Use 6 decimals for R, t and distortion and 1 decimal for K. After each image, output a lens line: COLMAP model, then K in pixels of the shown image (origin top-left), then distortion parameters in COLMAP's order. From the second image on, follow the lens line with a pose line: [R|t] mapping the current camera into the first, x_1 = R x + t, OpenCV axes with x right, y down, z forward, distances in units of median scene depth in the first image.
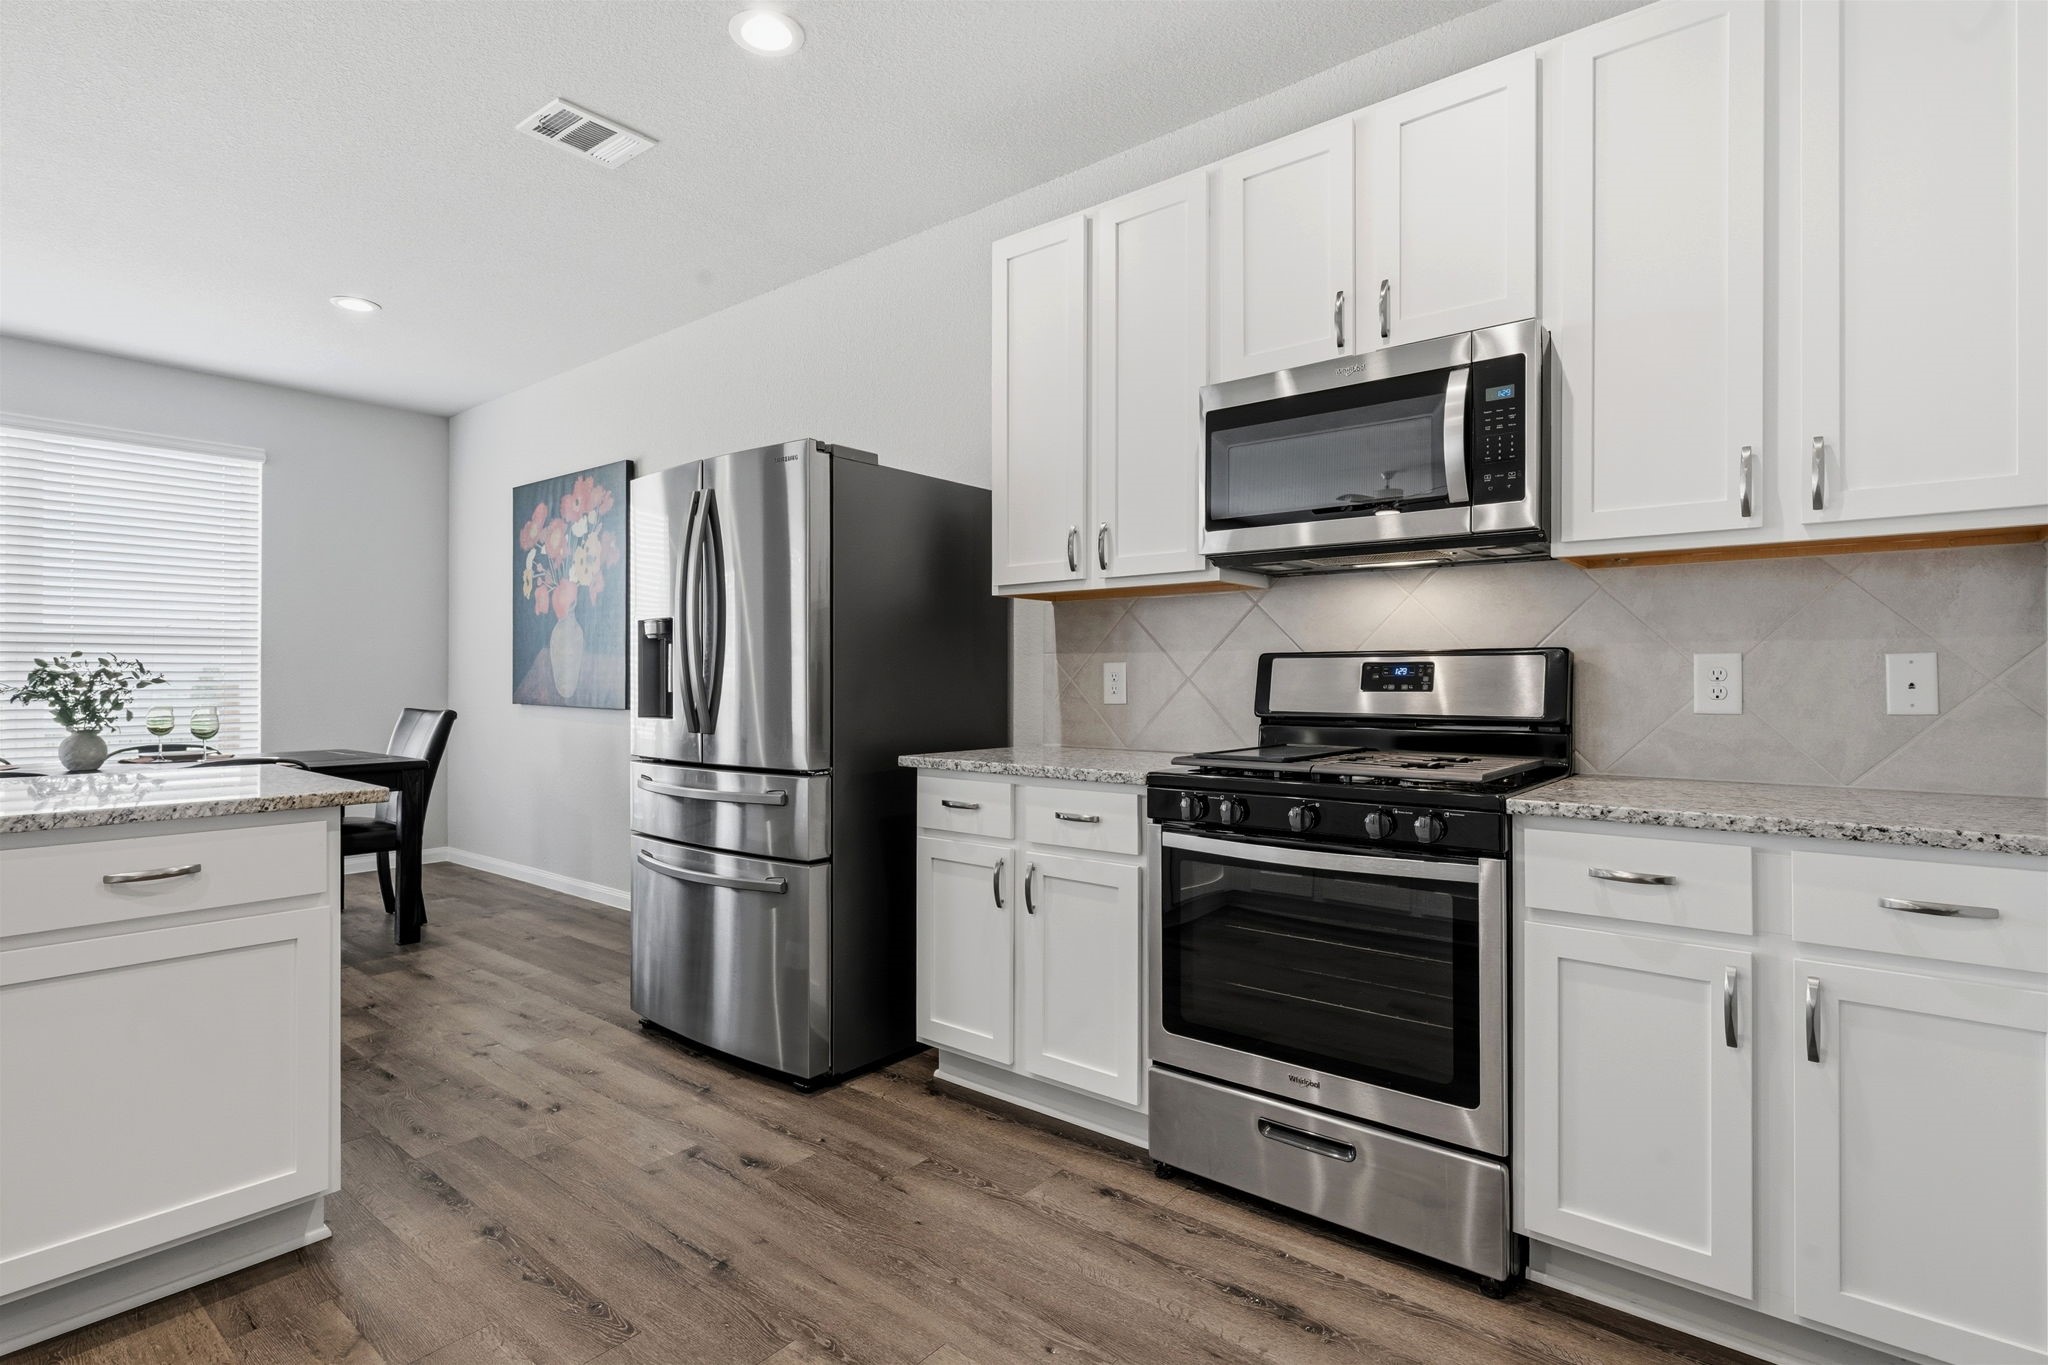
lens RADIAL K [[994.2, 0, 1034.3], [0, 994.2, 679.2], [0, 0, 1]] dist [-0.004410, -0.002133]
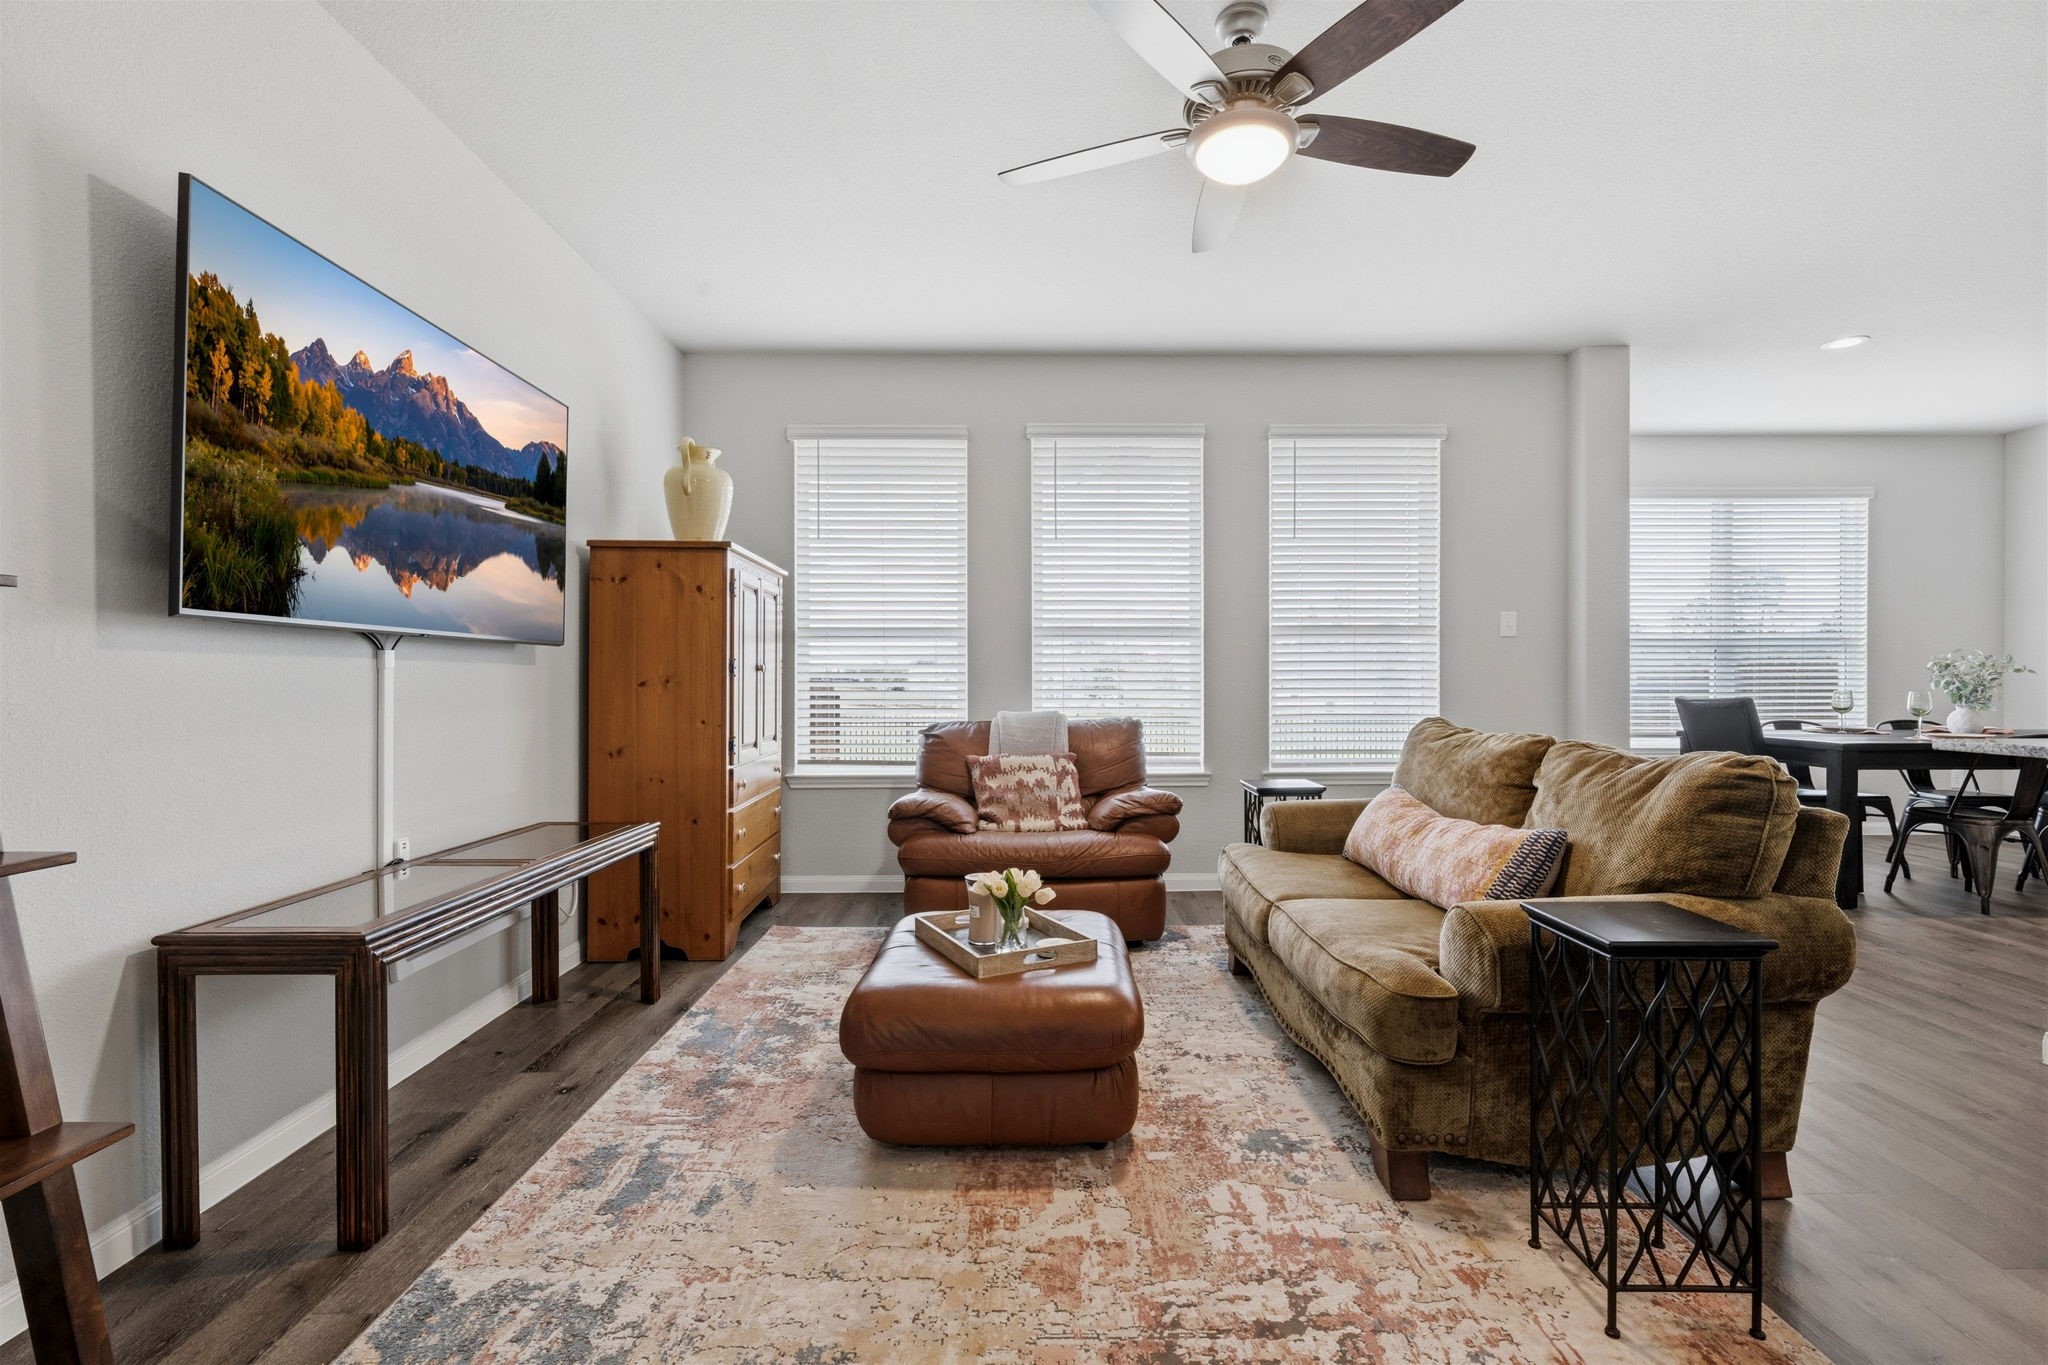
lens RADIAL K [[918.0, 0, 1019.7], [0, 918.0, 685.3], [0, 0, 1]] dist [0.002782, -0.000685]
pose [[0.622751, 0.004320, -0.782408, -0.789585], [0.001430, 0.999977, 0.006660, 0.010202], [0.782419, -0.005267, 0.622730, -0.819744]]
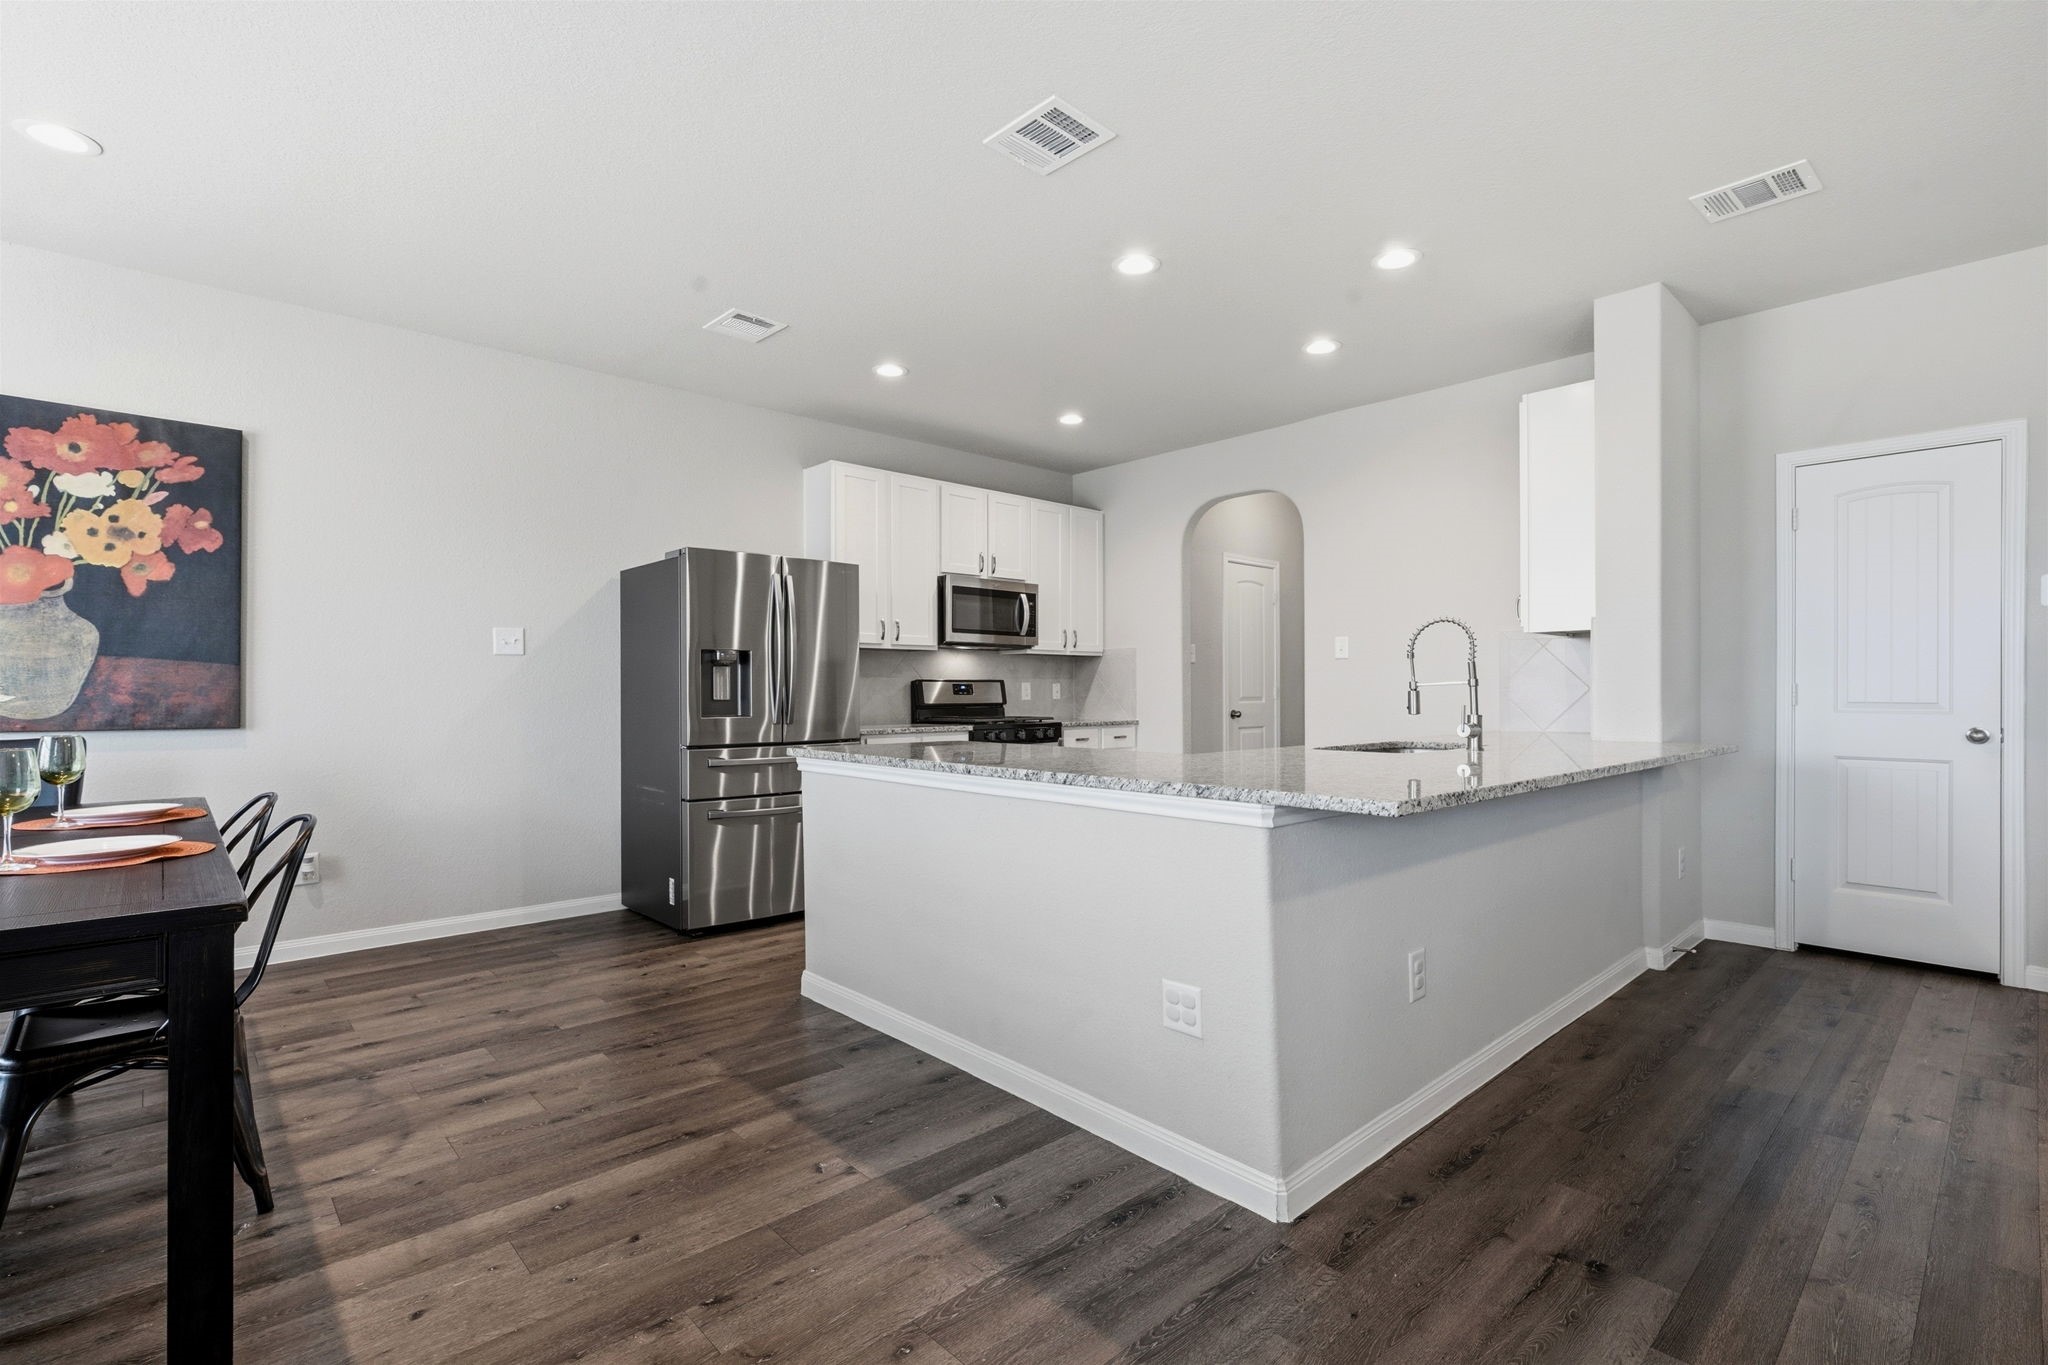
lens RADIAL K [[918.0, 0, 1017.4], [0, 918.0, 694.3], [0, 0, 1]] dist [0.002782, -0.000685]
pose [[0.161673, -0.004041, 0.986836, -1.385694], [0.003386, 0.999988, 0.003540, 0.001722], [-0.986839, 0.002770, 0.161685, 0.295046]]
